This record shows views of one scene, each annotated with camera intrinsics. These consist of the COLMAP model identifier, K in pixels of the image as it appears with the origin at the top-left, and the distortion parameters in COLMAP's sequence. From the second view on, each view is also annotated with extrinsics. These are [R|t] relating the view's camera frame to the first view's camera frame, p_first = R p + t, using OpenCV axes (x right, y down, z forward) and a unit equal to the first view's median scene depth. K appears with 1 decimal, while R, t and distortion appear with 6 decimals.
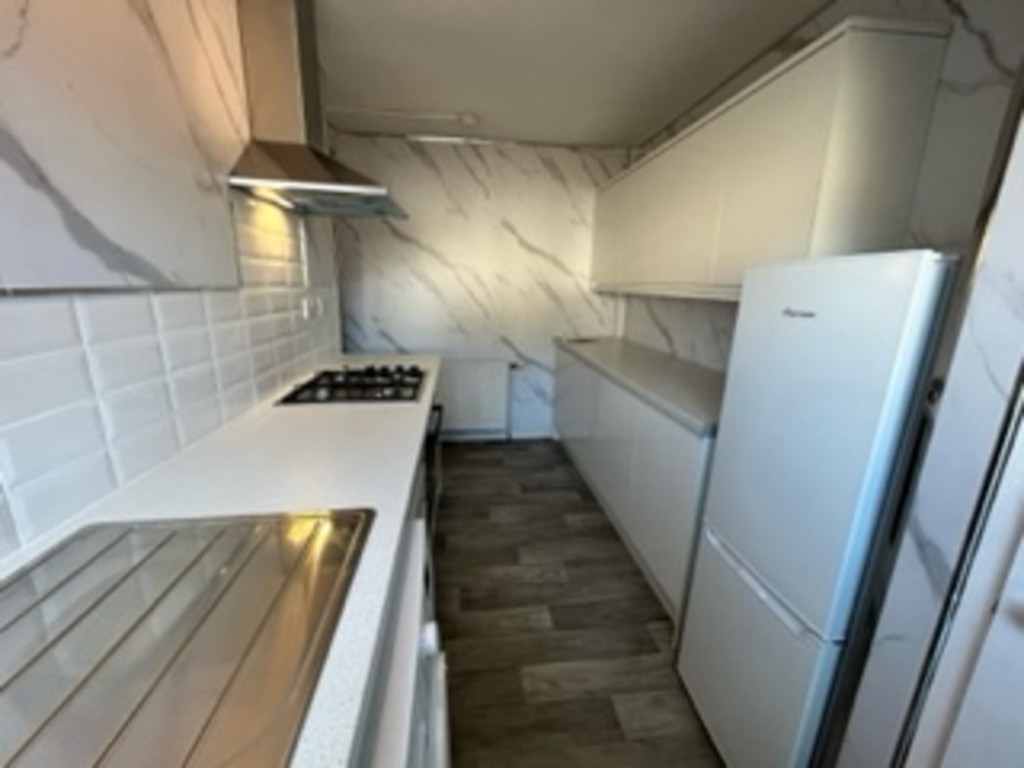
lens RADIAL K [[412.3, 0, 504.8], [0, 412.3, 381.2], [0, 0, 1]] dist [0.001038, -0.000458]
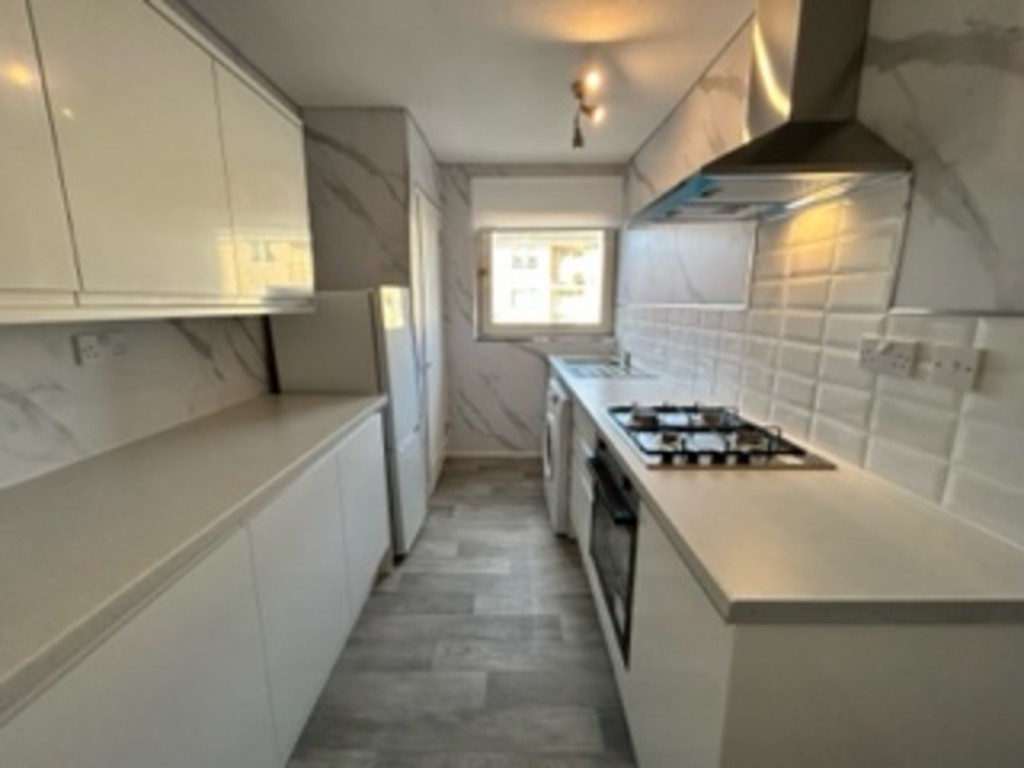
lens RADIAL K [[412.3, 0, 506.7], [0, 412.3, 386.9], [0, 0, 1]] dist [0.001038, -0.000458]
pose [[-0.992802, -0.039222, 0.113166, -0.066071], [0.013092, 0.903658, 0.428054, -0.375927], [-0.119052, 0.426454, -0.896640, 1.566459]]
